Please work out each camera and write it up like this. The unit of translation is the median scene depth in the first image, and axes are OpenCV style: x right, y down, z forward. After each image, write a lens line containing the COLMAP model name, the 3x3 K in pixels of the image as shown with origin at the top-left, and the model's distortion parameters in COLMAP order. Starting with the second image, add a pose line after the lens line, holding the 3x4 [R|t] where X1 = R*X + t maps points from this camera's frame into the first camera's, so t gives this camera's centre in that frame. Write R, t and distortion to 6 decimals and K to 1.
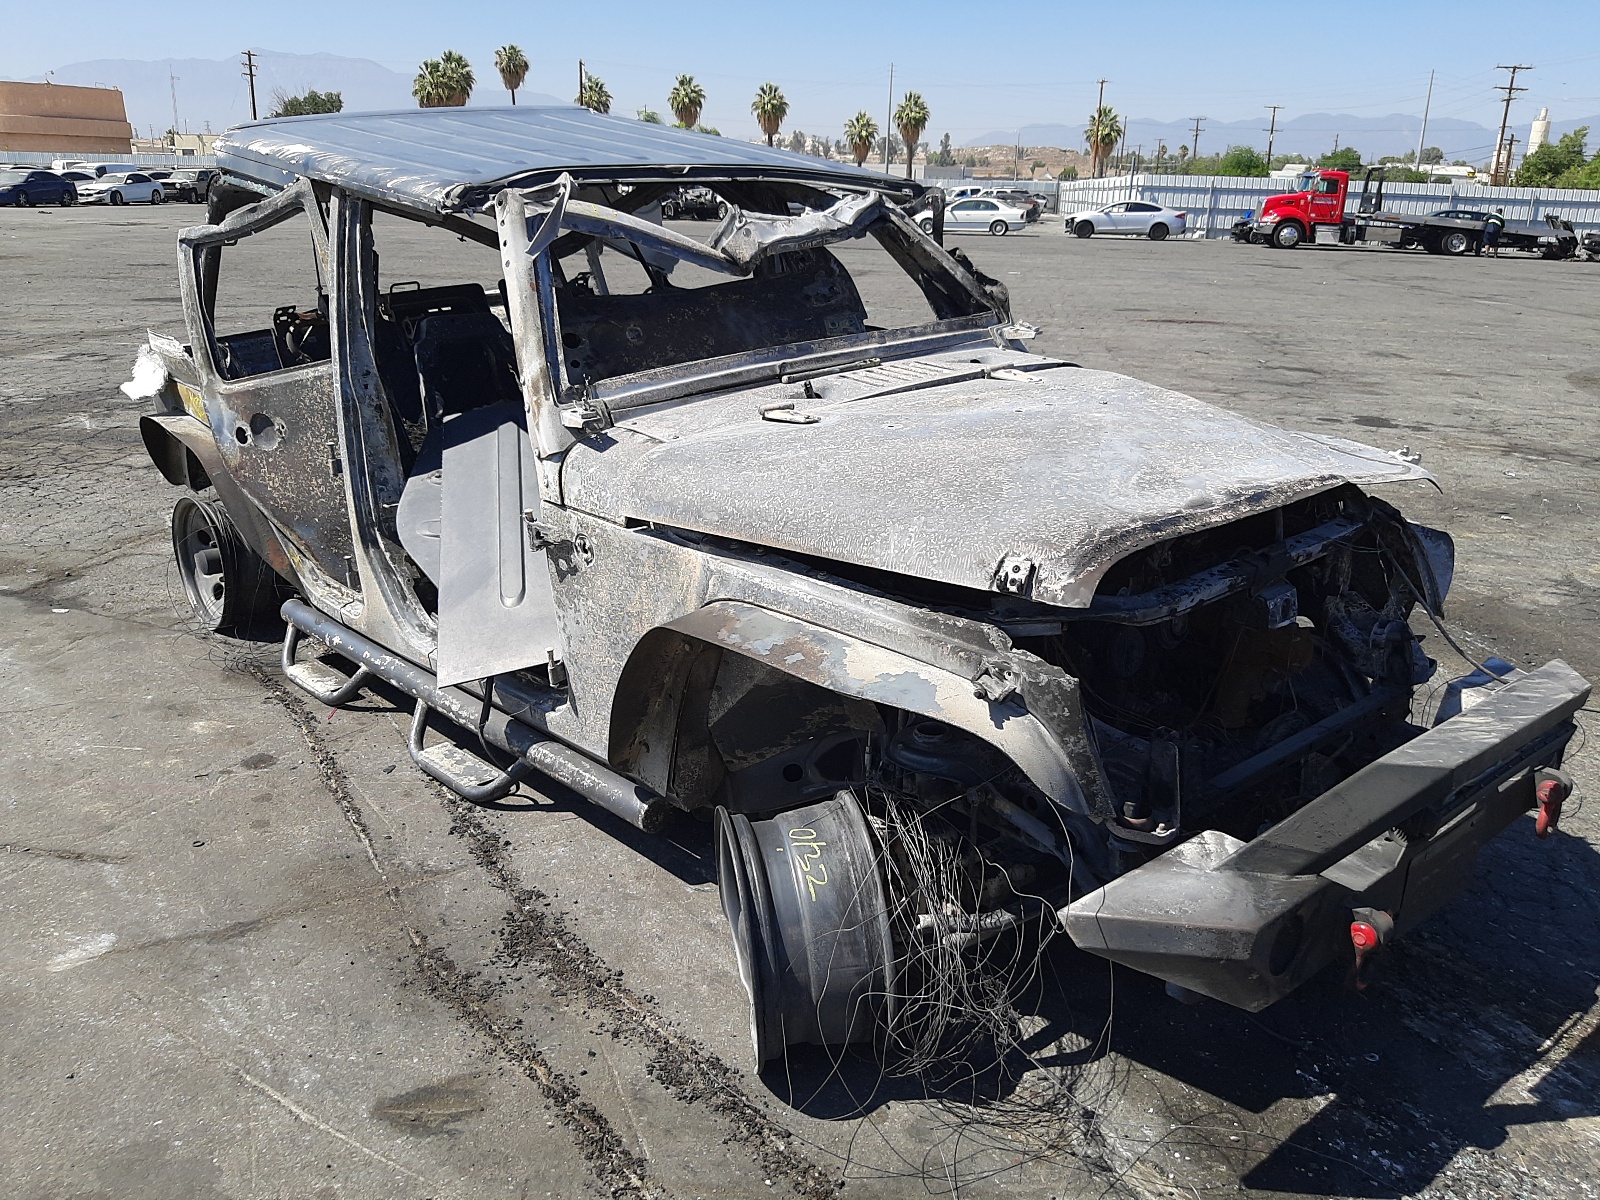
lens RADIAL K [[1458.9, 0, 827.6], [0, 1458.9, 605.1], [0, 0, 1]] dist [0.103568, -0.325895]
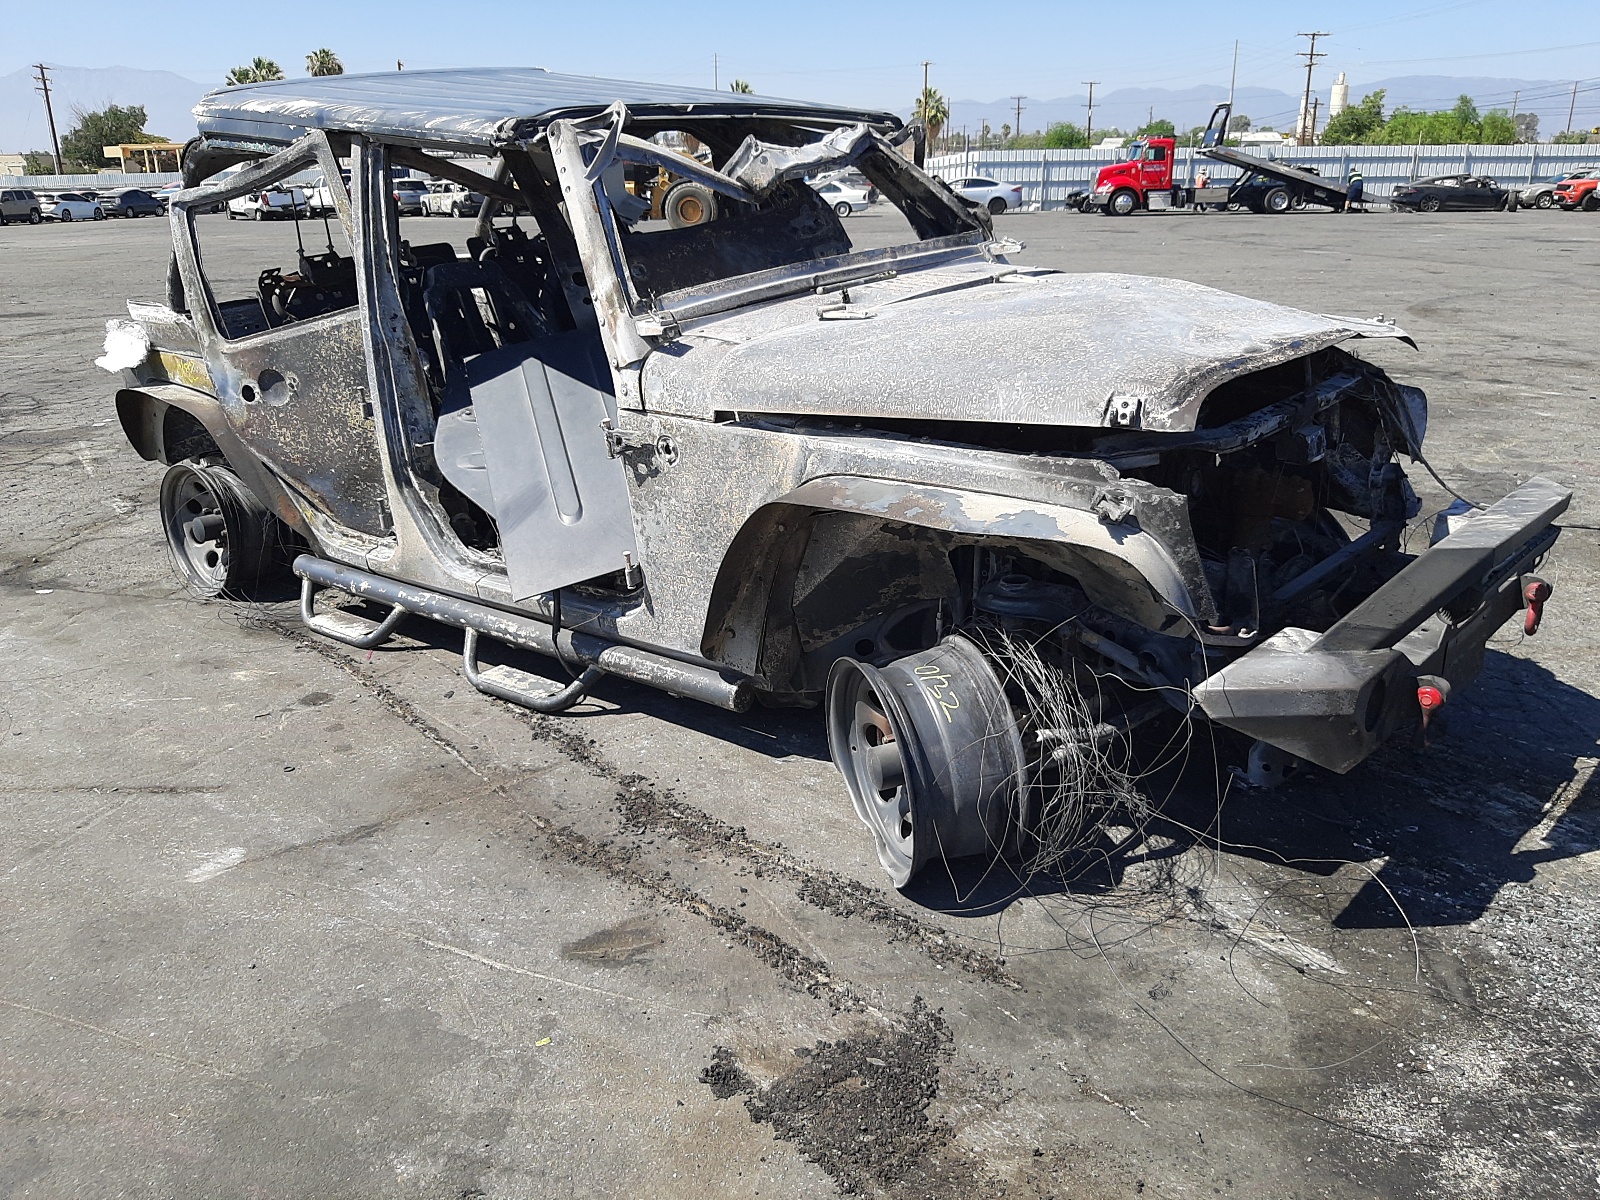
lens RADIAL K [[1486.4, 0, 804.6], [0, 1486.4, 645.5], [0, 0, 1]] dist [0.089863, -0.297873]
pose [[0.989401, -0.077410, 0.122854, -0.205651], [0.076096, 0.996982, 0.015357, 0.093347], [-0.123672, -0.005846, 0.992306, -0.098458]]
